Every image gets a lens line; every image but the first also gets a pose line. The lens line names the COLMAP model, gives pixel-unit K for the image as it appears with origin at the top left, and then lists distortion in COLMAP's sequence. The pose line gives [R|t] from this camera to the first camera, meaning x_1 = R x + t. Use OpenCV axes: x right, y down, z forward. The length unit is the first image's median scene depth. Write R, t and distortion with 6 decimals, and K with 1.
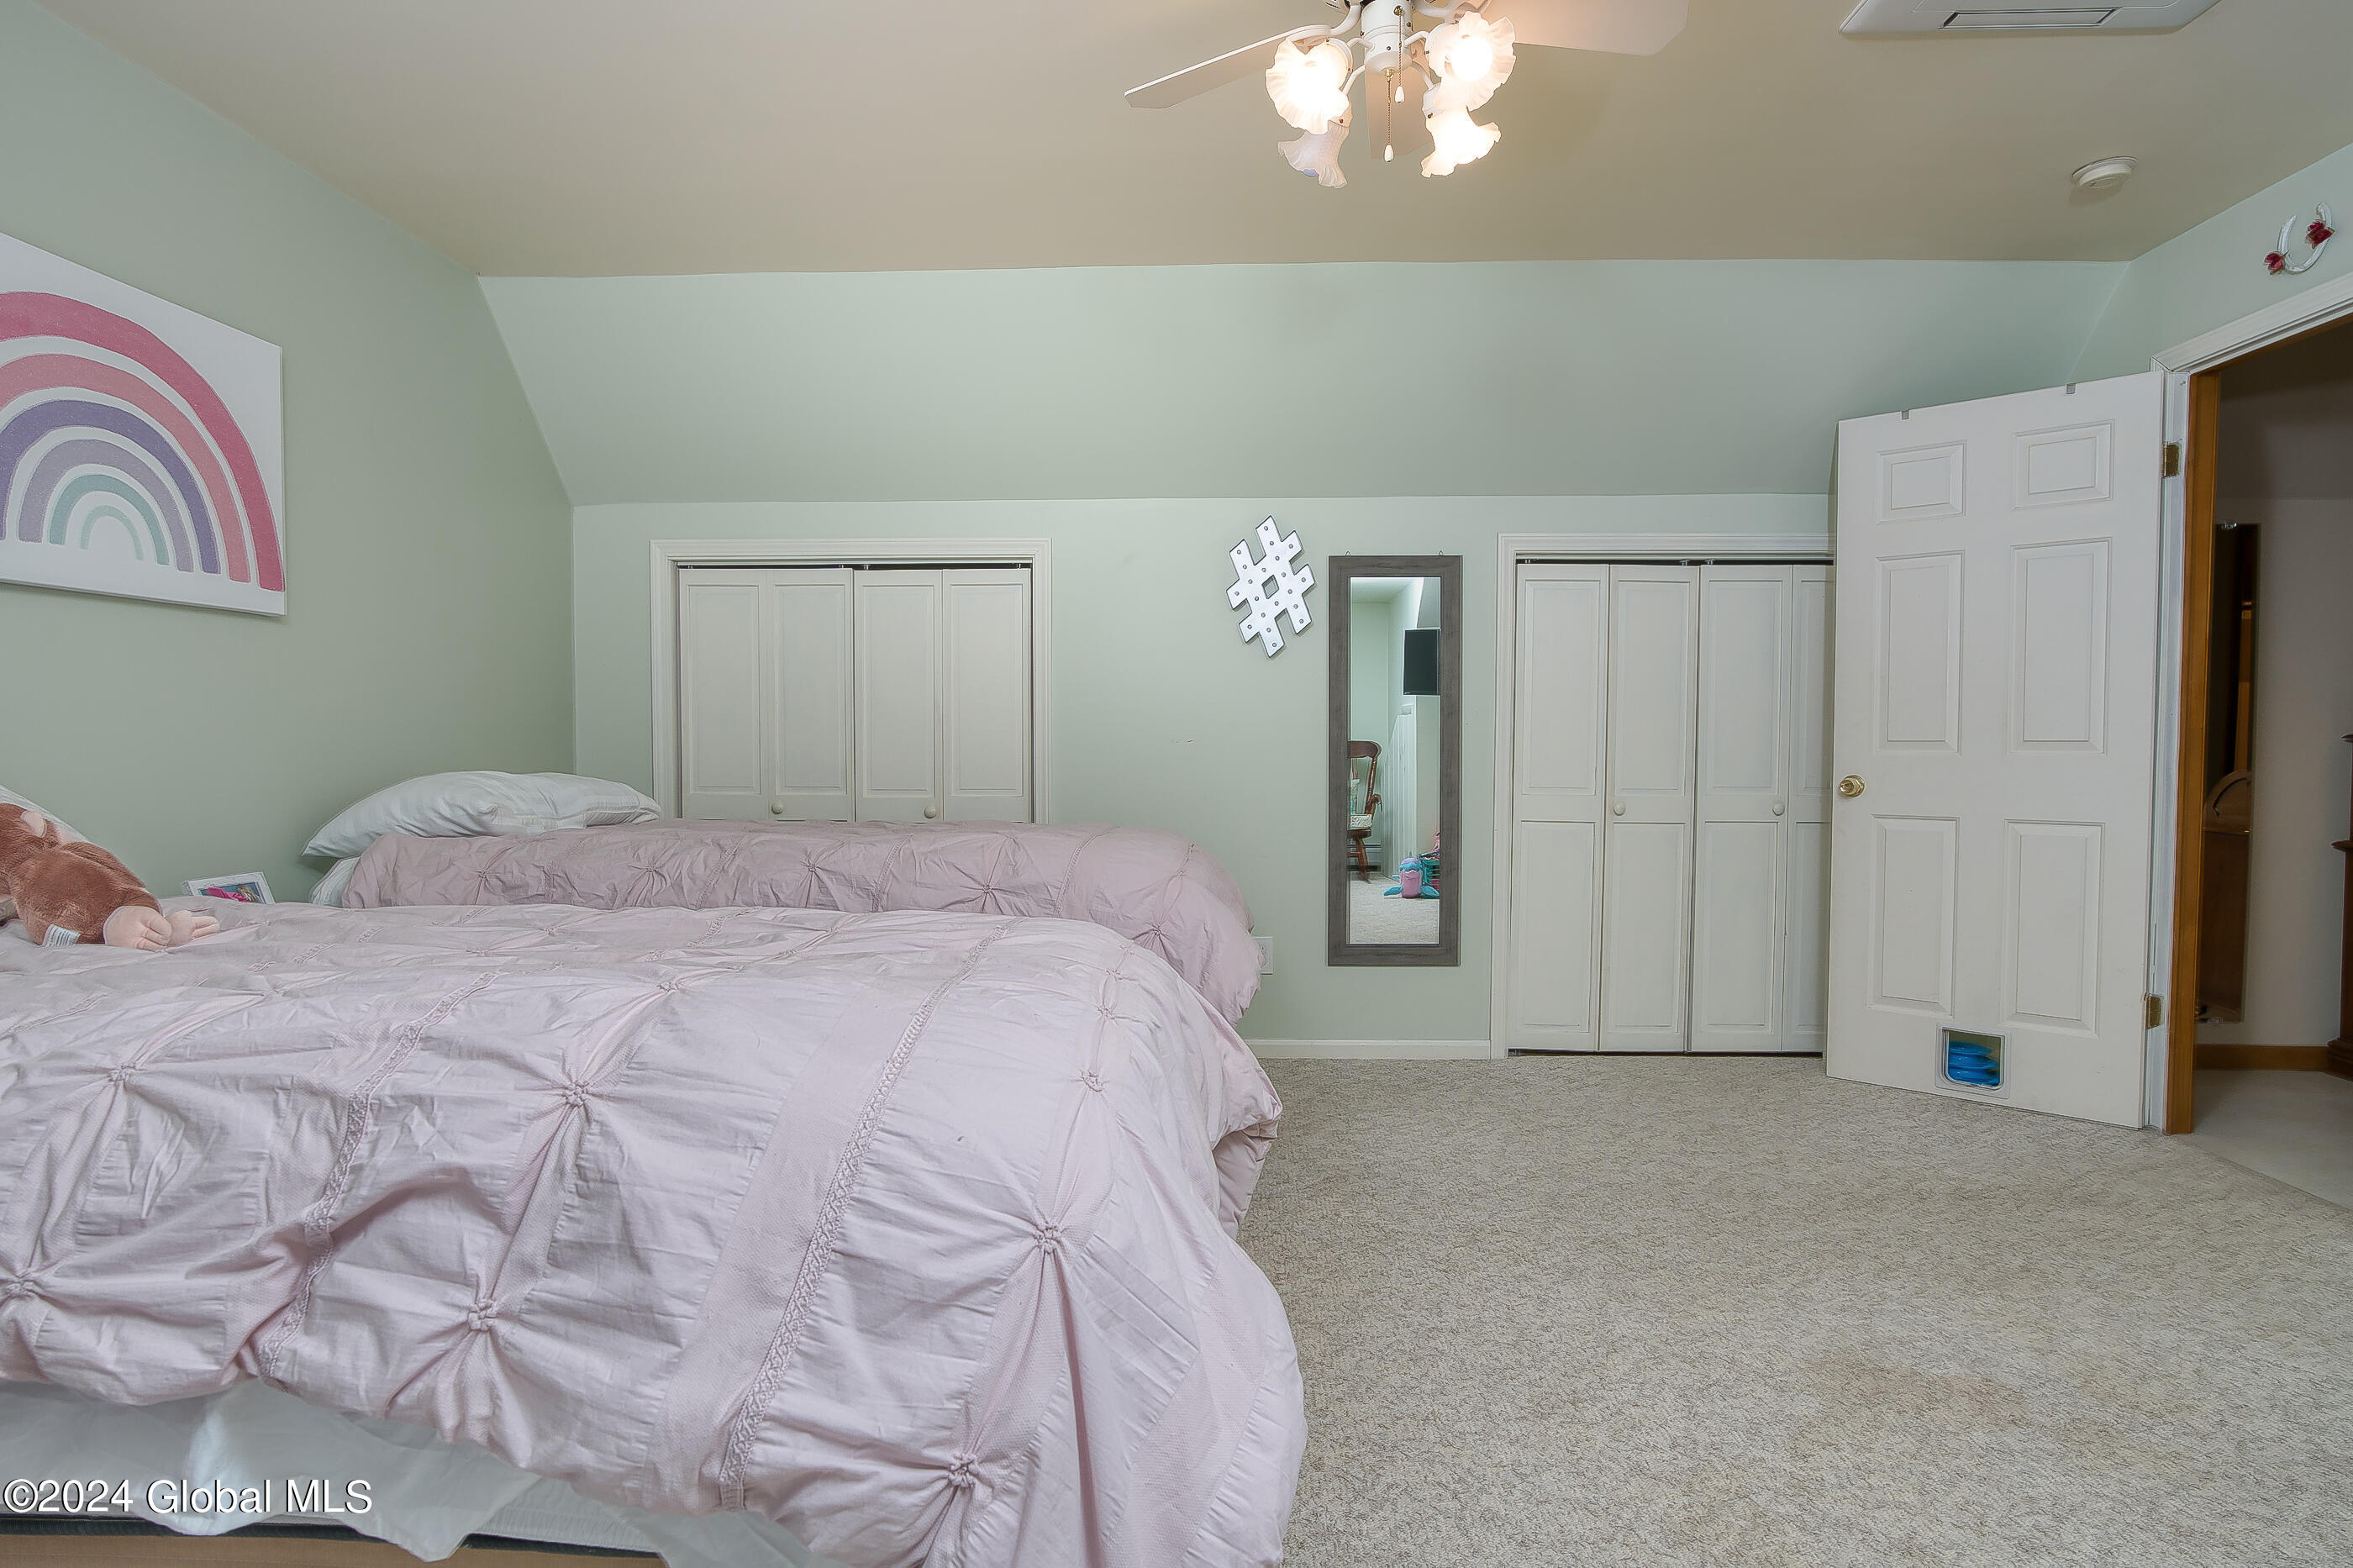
lens RADIAL K [[1268.4, 0, 1184.3], [0, 1268.4, 790.8], [0, 0, 1]] dist [-0.059113, 0.038151]
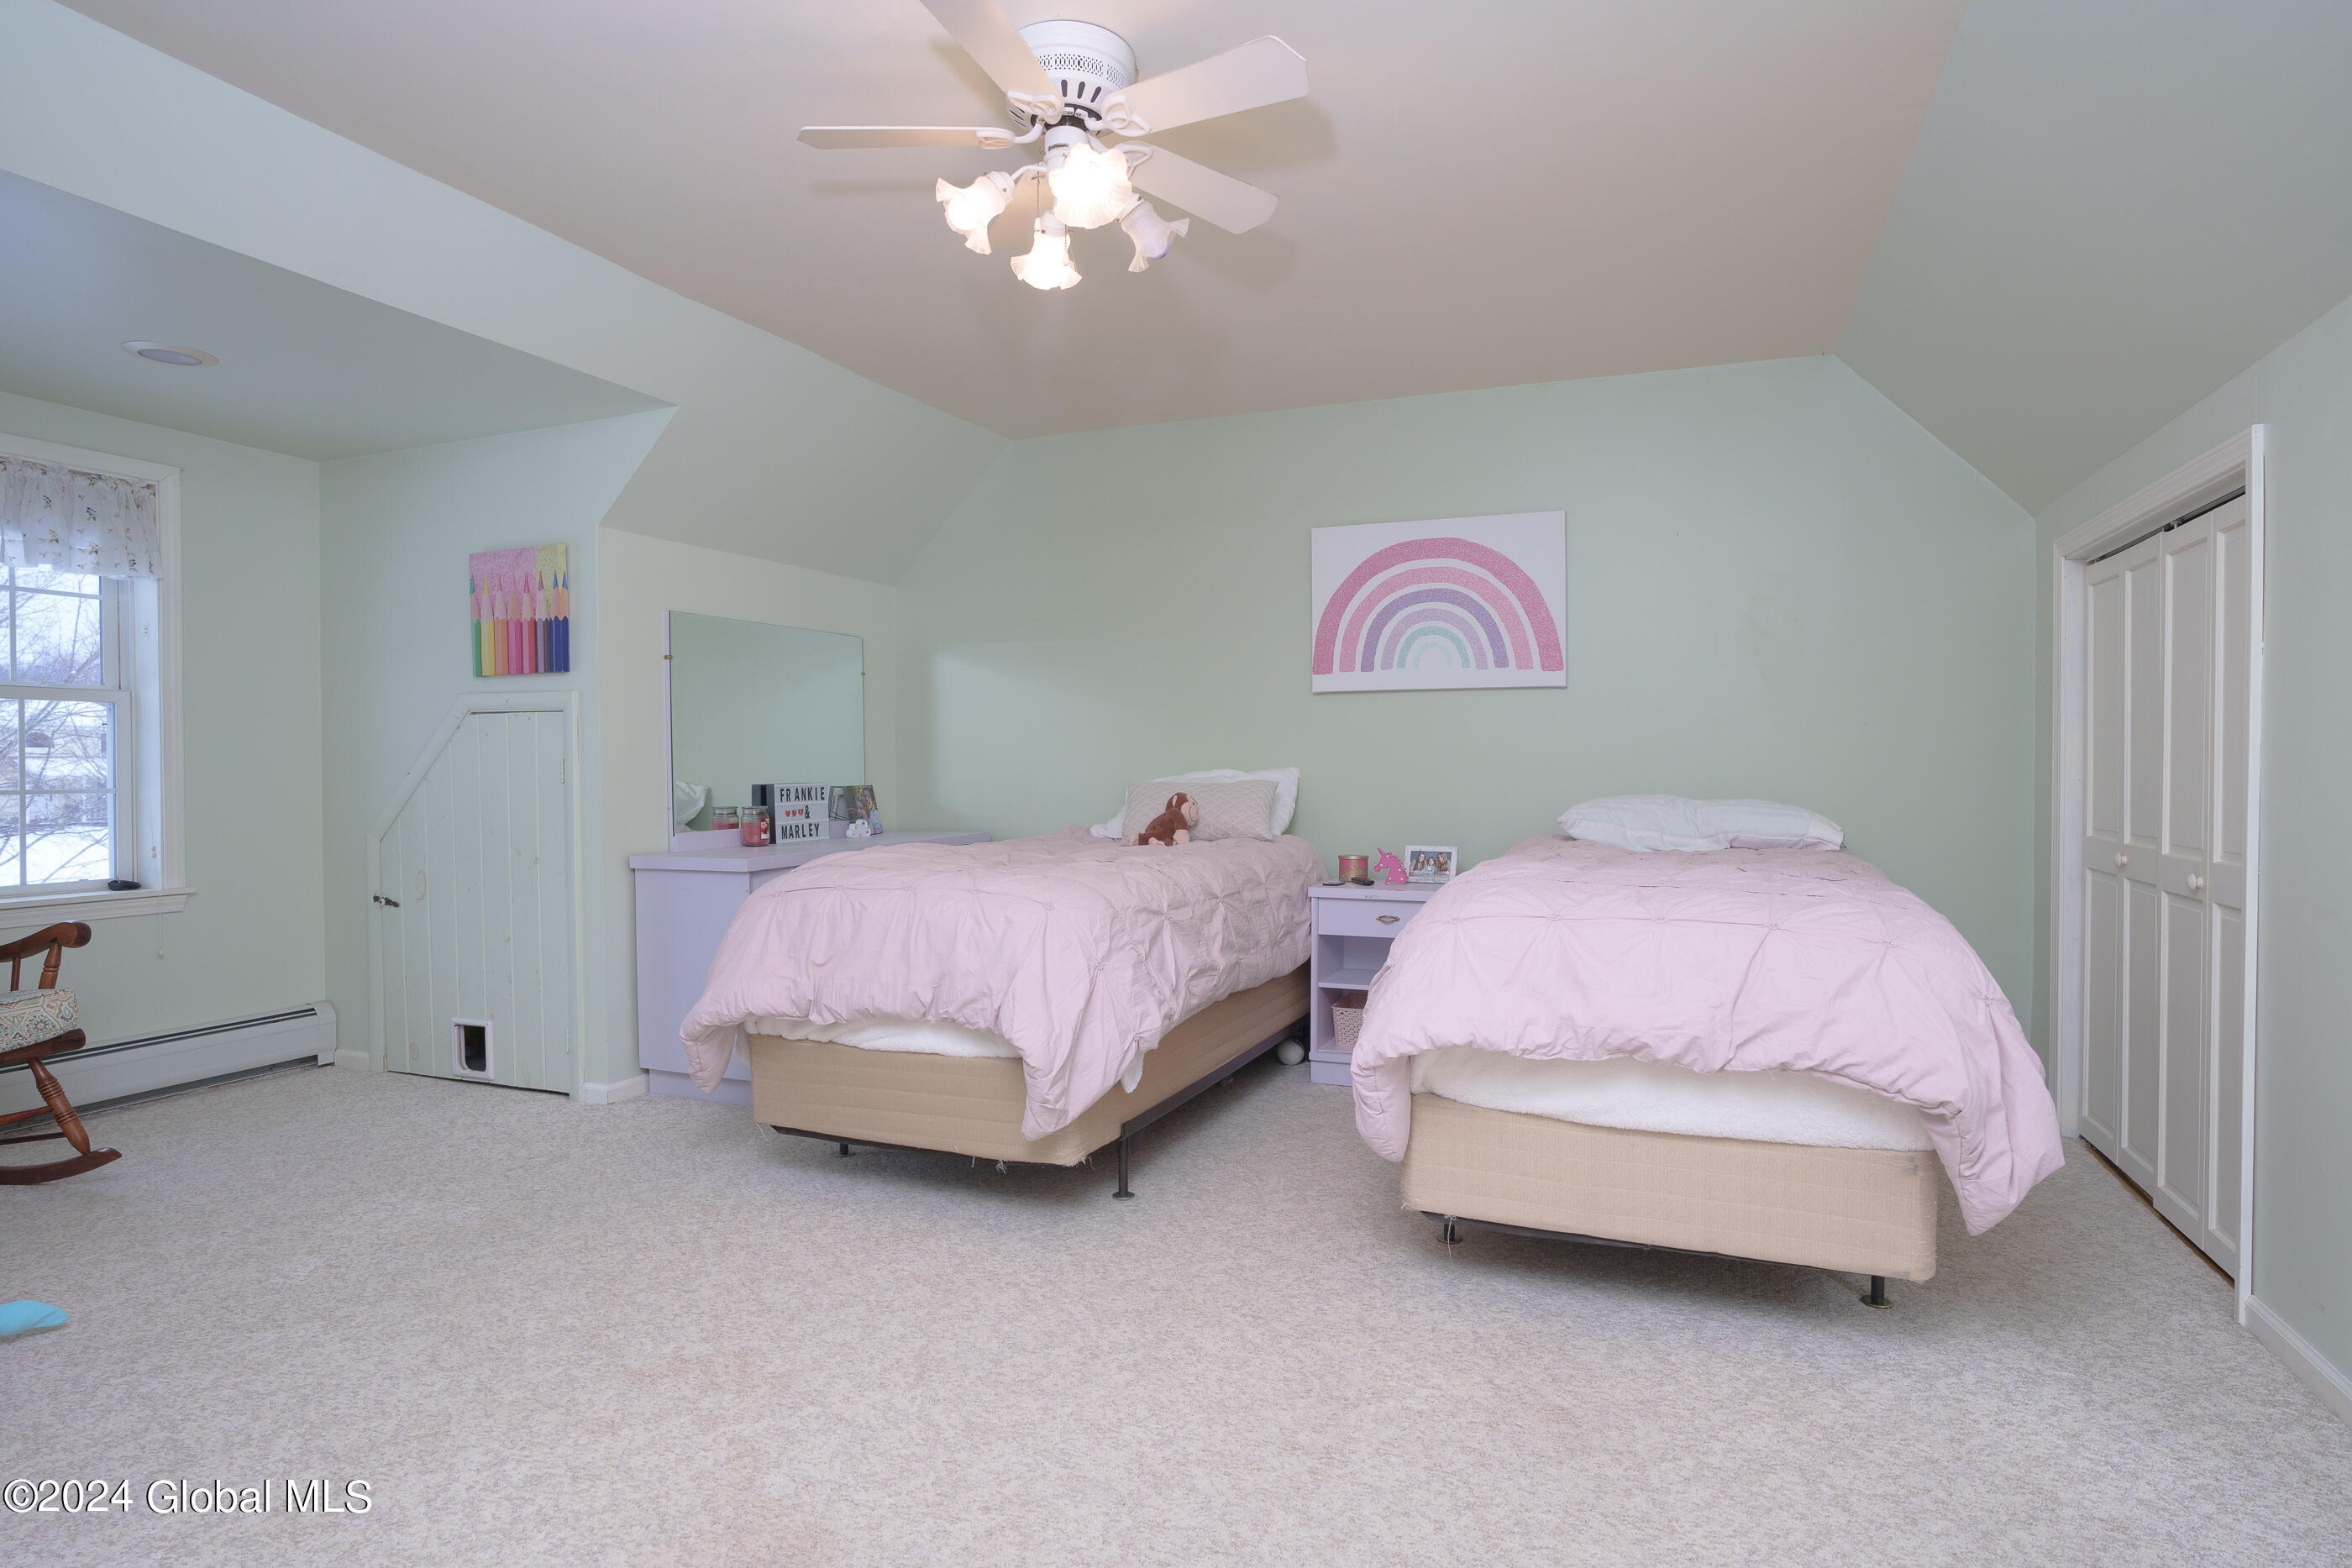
lens RADIAL K [[1259.3, 0, 1177.1], [0, 1259.3, 784.4], [0, 0, 1]] dist [-0.051988, 0.030456]
pose [[-0.343286, 0.013598, -0.939132, 0.936458], [-0.038939, 0.998829, 0.028696, -0.049959], [0.938423, 0.046420, -0.342355, 1.167998]]
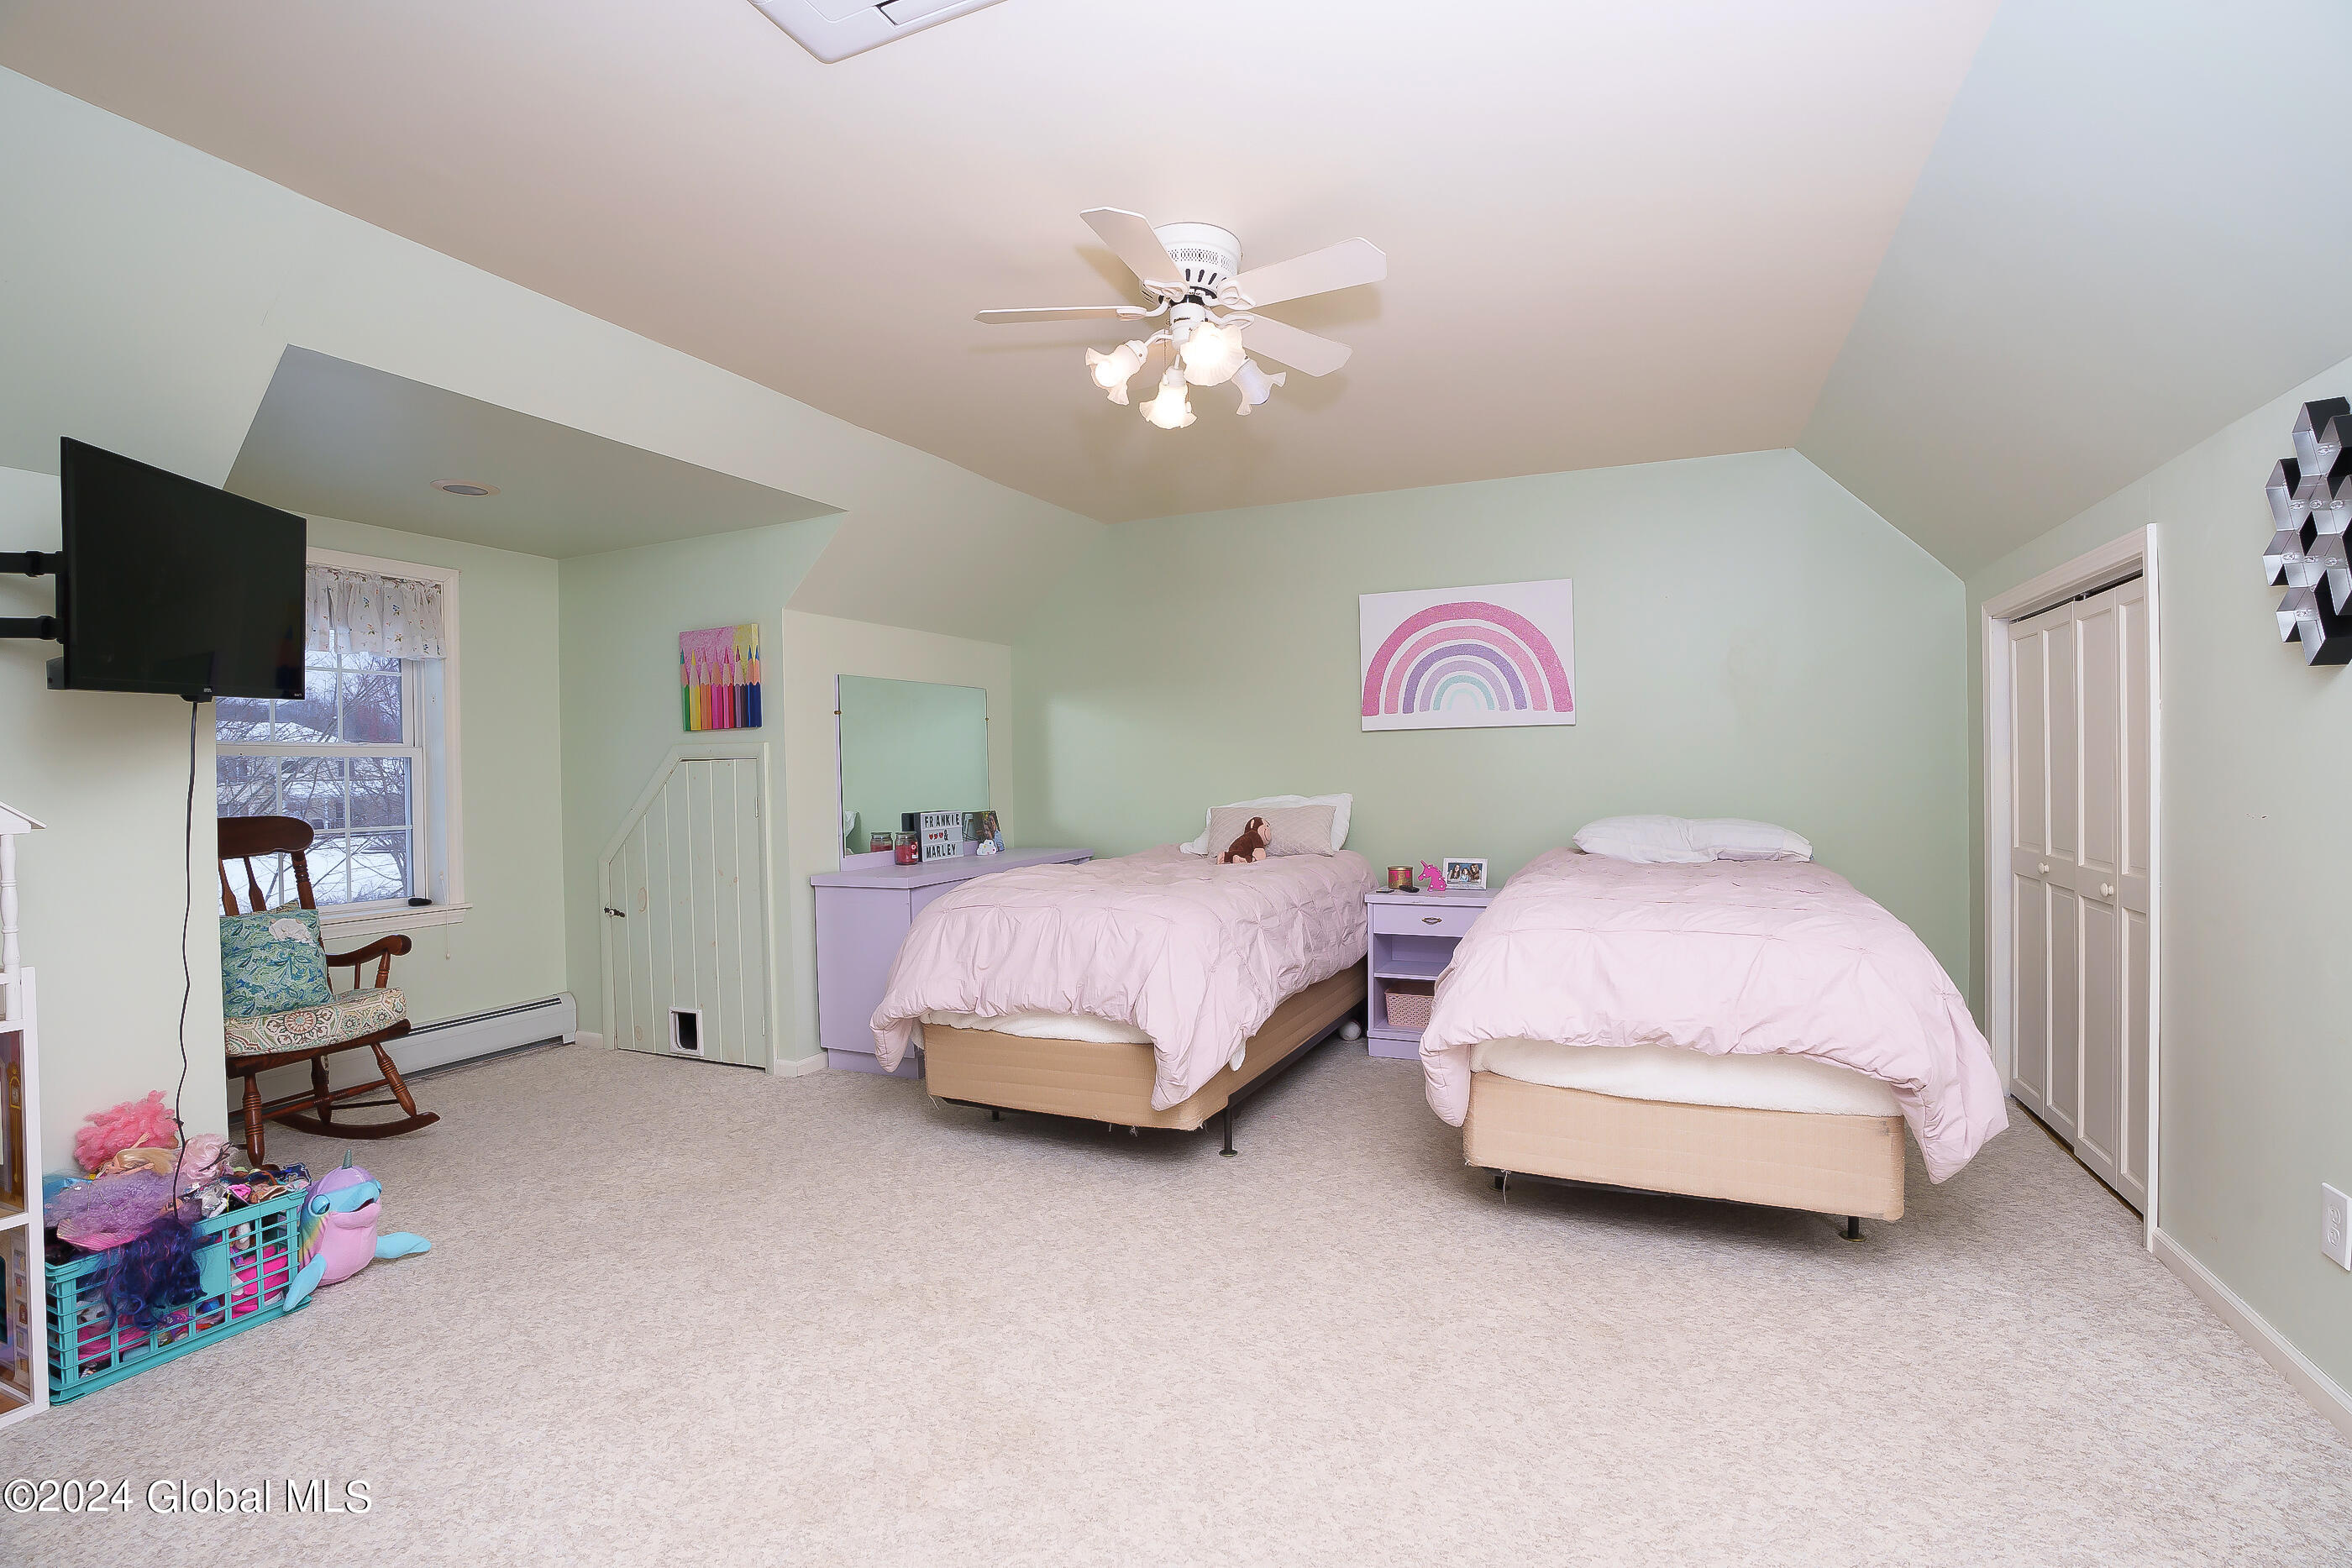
lens RADIAL K [[1074.0, 0, 1176.0], [0, 1074.0, 784.0], [0, 0, 1]] dist [-0.071674, 0.026612]
pose [[-0.376953, 0.013446, -0.926135, 1.010209], [-0.024266, 0.999408, 0.024387, -0.082754], [0.925914, 0.031667, -0.376404, 1.129330]]
